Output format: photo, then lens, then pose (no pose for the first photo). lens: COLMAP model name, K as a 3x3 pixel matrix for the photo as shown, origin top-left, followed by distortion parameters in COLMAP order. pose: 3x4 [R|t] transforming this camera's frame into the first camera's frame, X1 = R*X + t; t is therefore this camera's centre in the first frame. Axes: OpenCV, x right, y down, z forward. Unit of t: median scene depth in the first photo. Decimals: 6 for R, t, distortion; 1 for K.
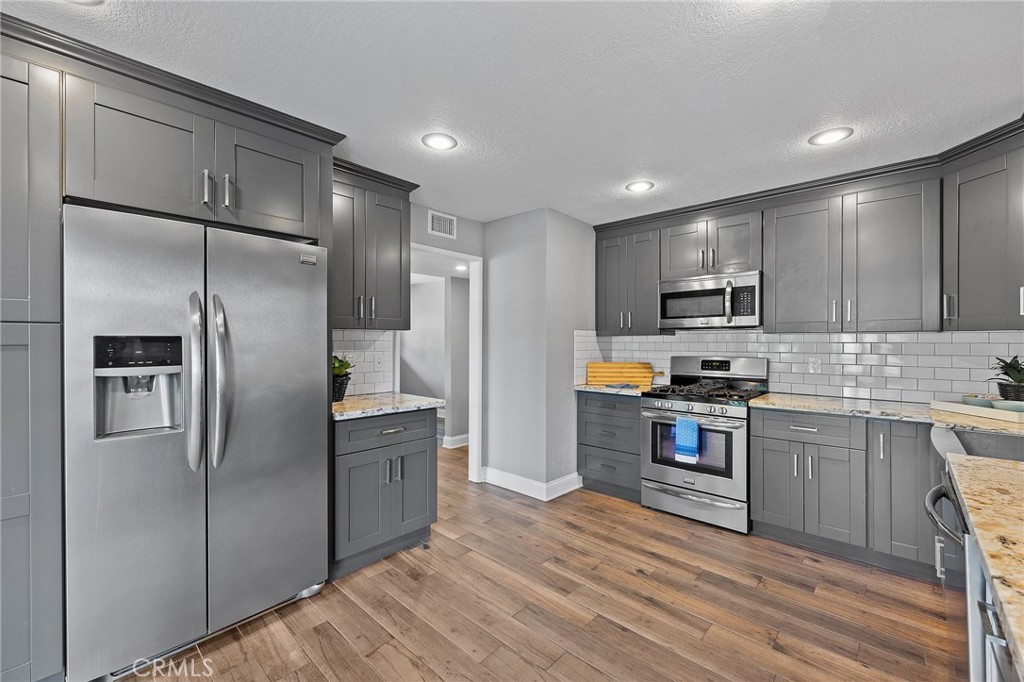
lens RADIAL K [[419.7, 0, 503.1], [0, 419.7, 341.8], [0, 0, 1]] dist [-0.006182, 0.001733]
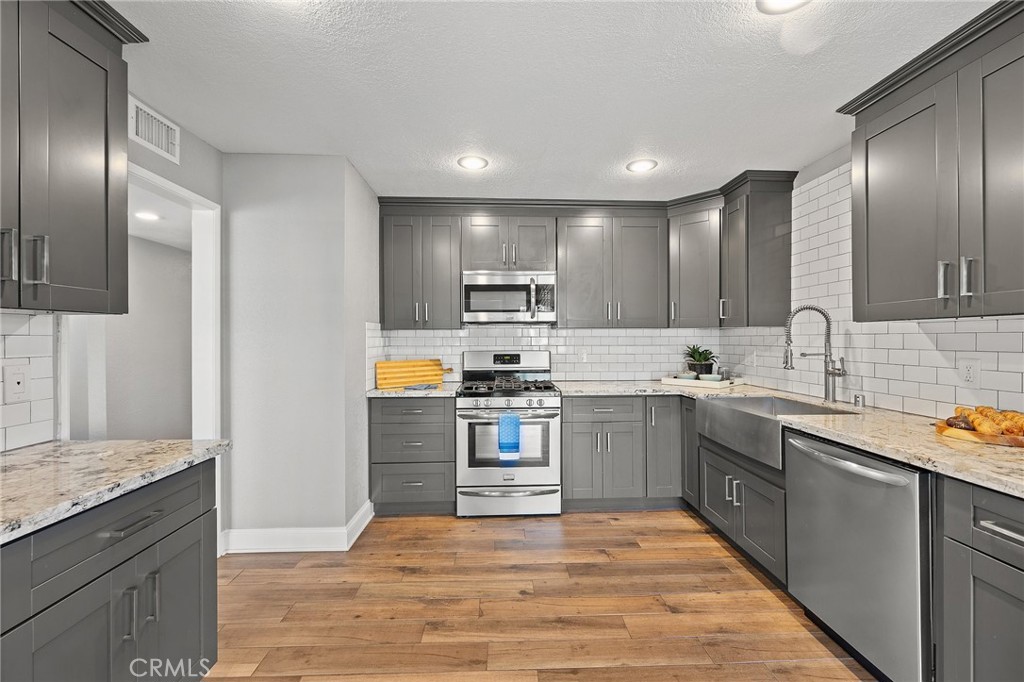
lens RADIAL K [[419.7, 0, 508.0], [0, 419.7, 338.5], [0, 0, 1]] dist [-0.006182, 0.001733]
pose [[0.700428, -0.005622, 0.713701, -0.260614], [0.003834, 0.999984, 0.004115, 0.001578], [-0.713712, -0.000145, 0.700439, 0.314836]]
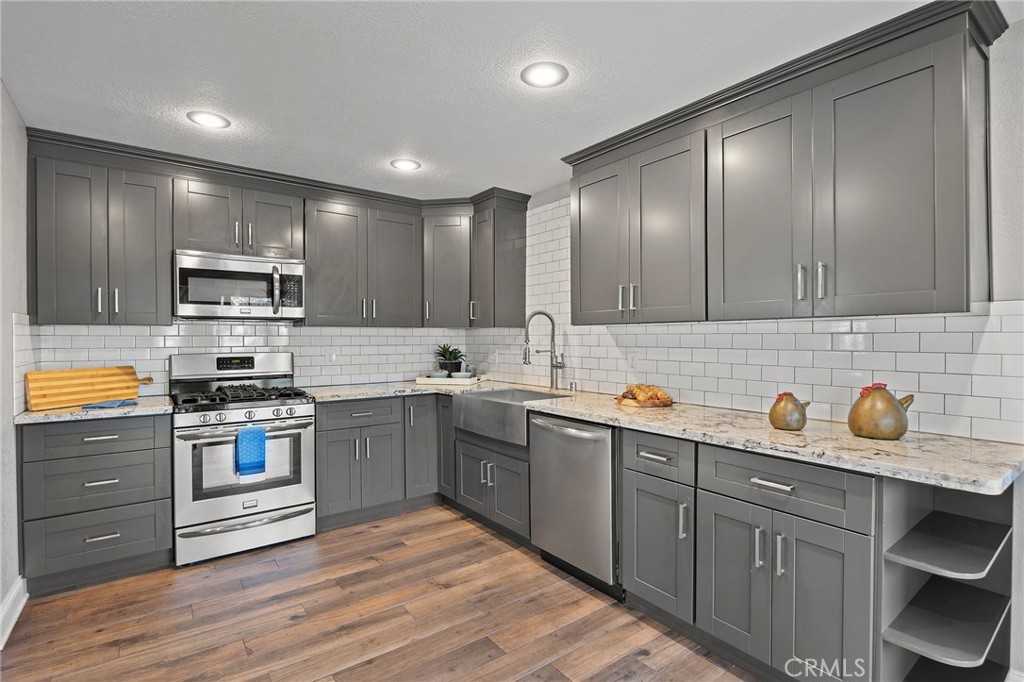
lens RADIAL K [[496.9, 0, 515.4], [0, 496.9, 341.0], [0, 0, 1]] dist [-0.016830, 0.000627]
pose [[0.160227, -0.010385, 0.987026, -0.426820], [-0.000474, 0.999944, 0.010597, 0.001622], [-0.987080, -0.002166, 0.160213, 0.337475]]
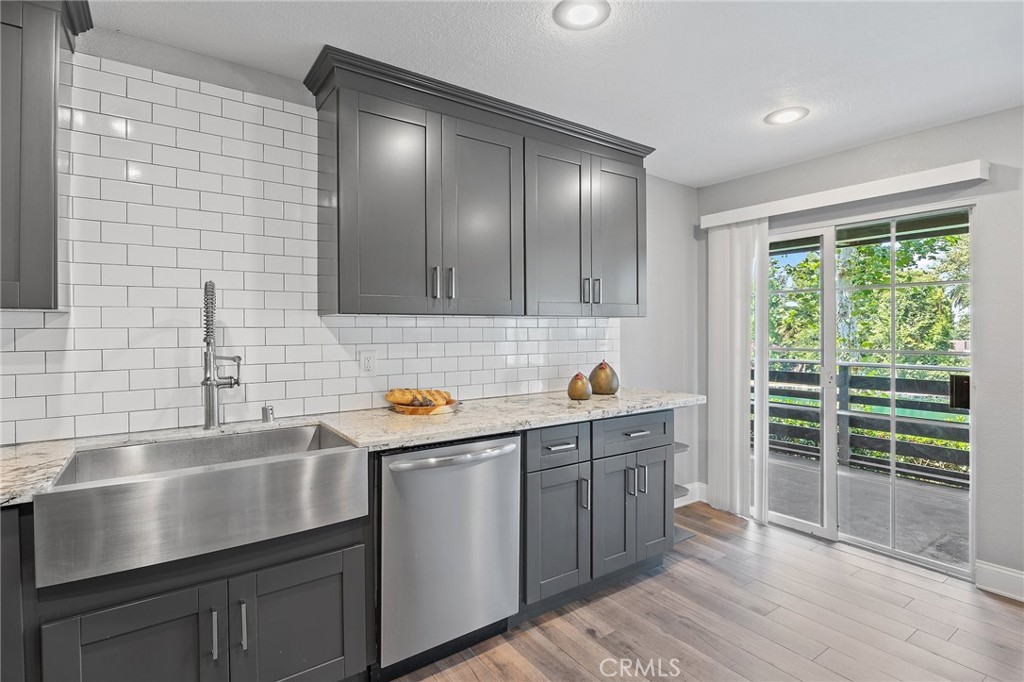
lens RADIAL K [[496.9, 0, 514.4], [0, 496.9, 336.8], [0, 0, 1]] dist [-0.016830, 0.000627]
pose [[-0.982986, 0.000971, 0.183679, 0.236940], [0.002442, 0.999967, 0.007785, 0.007454], [-0.183665, 0.008101, -0.982955, 0.977399]]
